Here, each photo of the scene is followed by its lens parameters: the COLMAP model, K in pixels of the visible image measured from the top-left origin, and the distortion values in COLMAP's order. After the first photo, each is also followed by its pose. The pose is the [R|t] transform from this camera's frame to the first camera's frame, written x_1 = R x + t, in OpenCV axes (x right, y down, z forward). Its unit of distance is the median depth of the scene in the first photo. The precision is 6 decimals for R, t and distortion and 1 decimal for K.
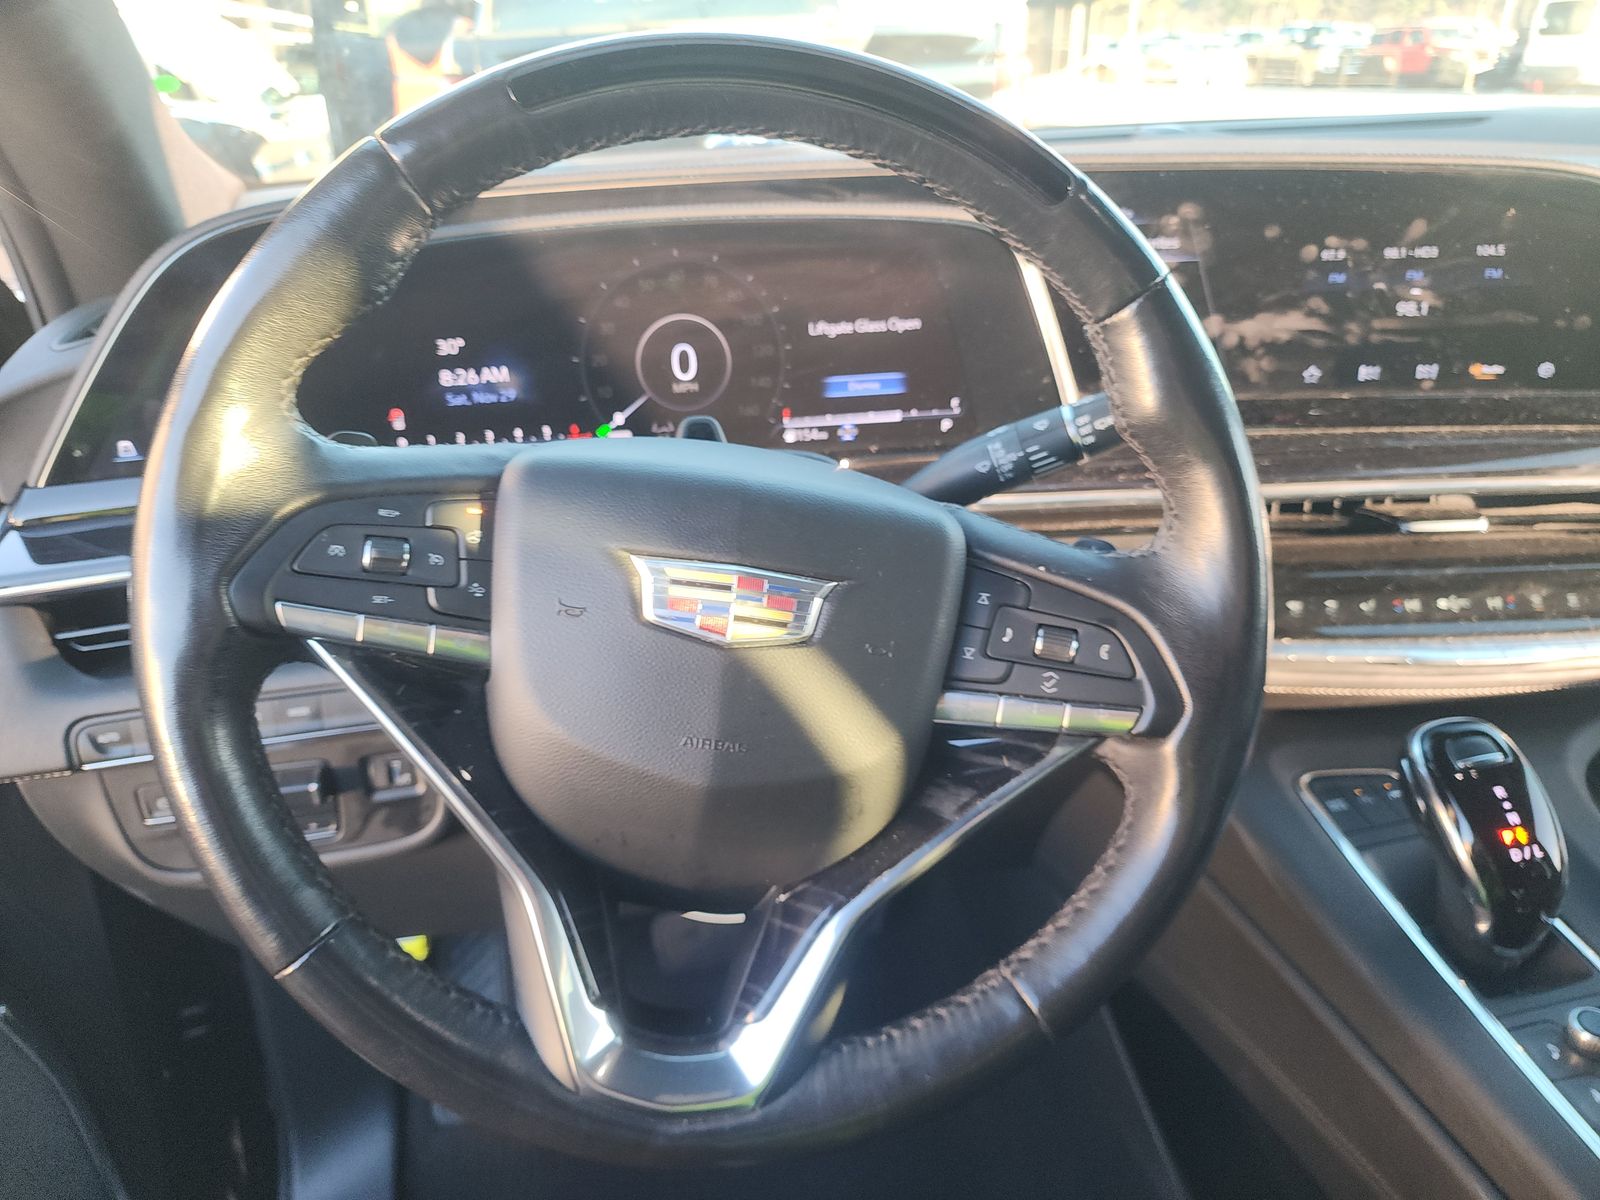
lens RADIAL K [[1087.5, 0, 789.0], [0, 1087.5, 608.8], [0, 0, 1]] dist [0.030398, -0.042496]
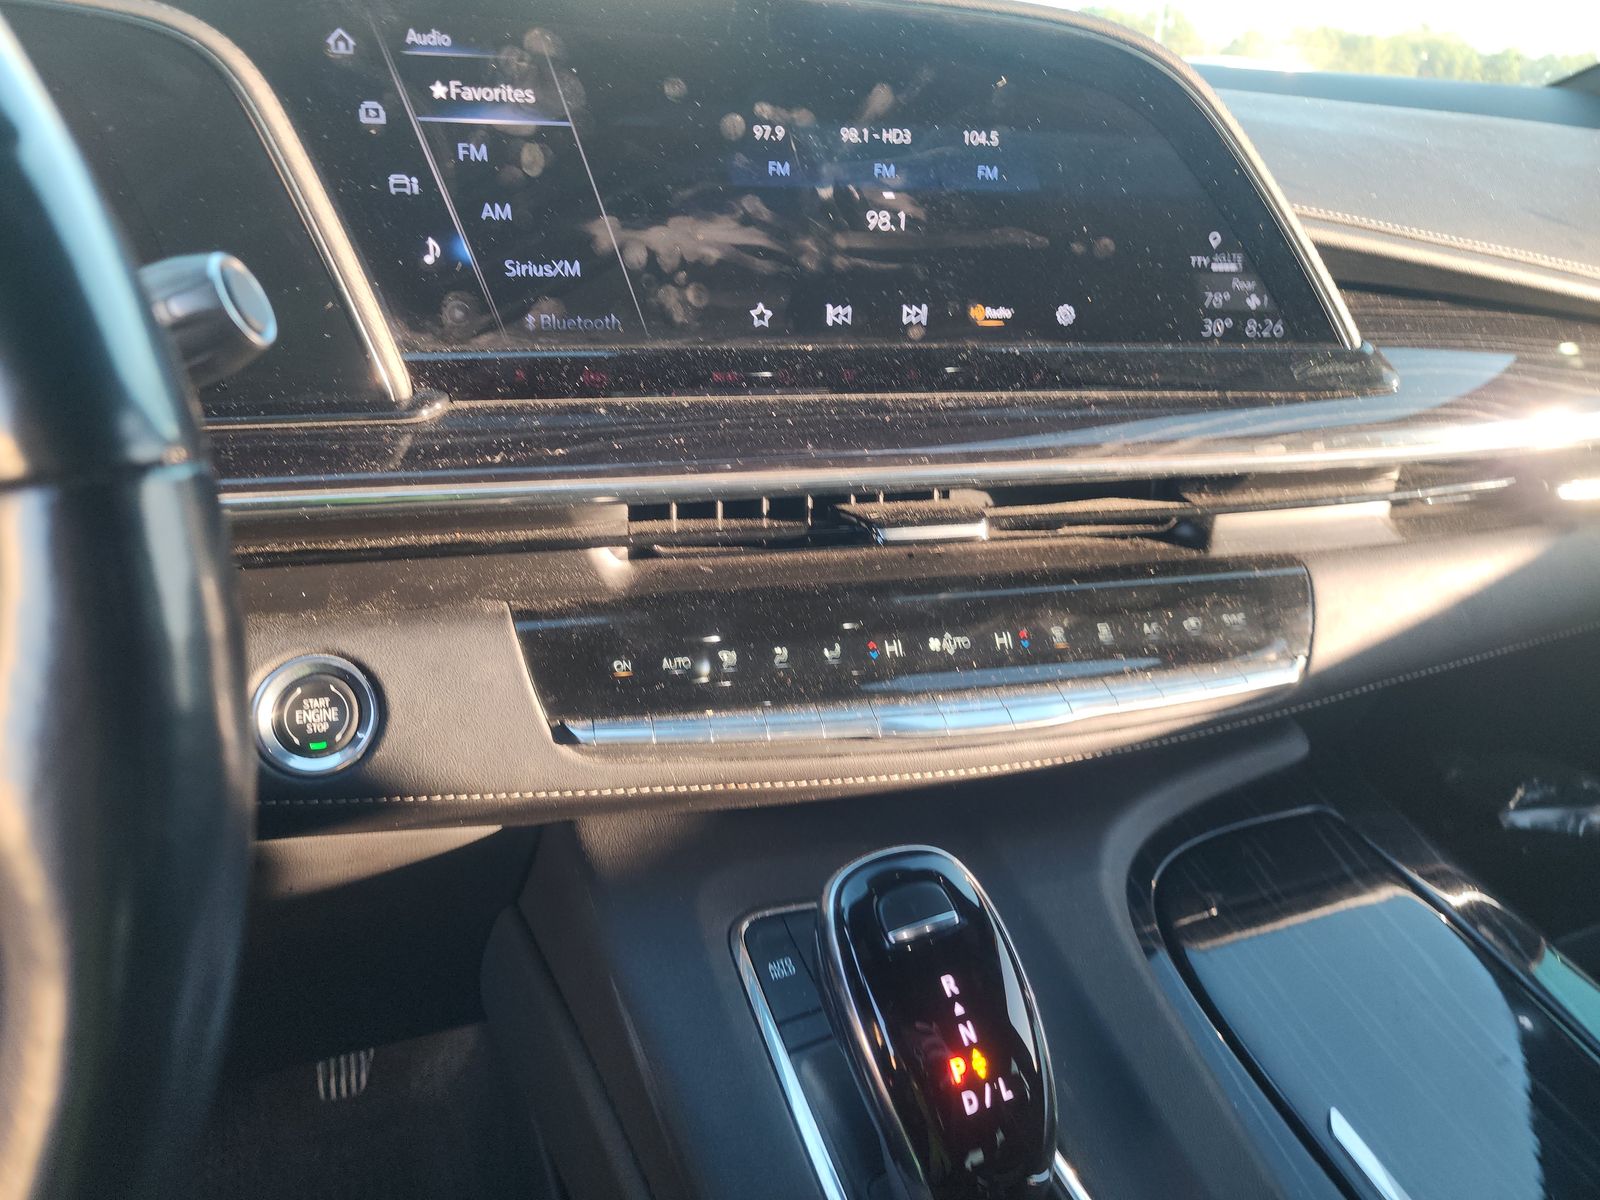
lens RADIAL K [[1087.5, 0, 794.8], [0, 1087.5, 604.8], [0, 0, 1]] dist [0.030398, -0.042496]
pose [[0.967086, -0.034644, 0.252082, 0.333132], [0.037220, 0.999292, -0.005456, -0.028643], [-0.251715, 0.014659, 0.967690, 0.348986]]
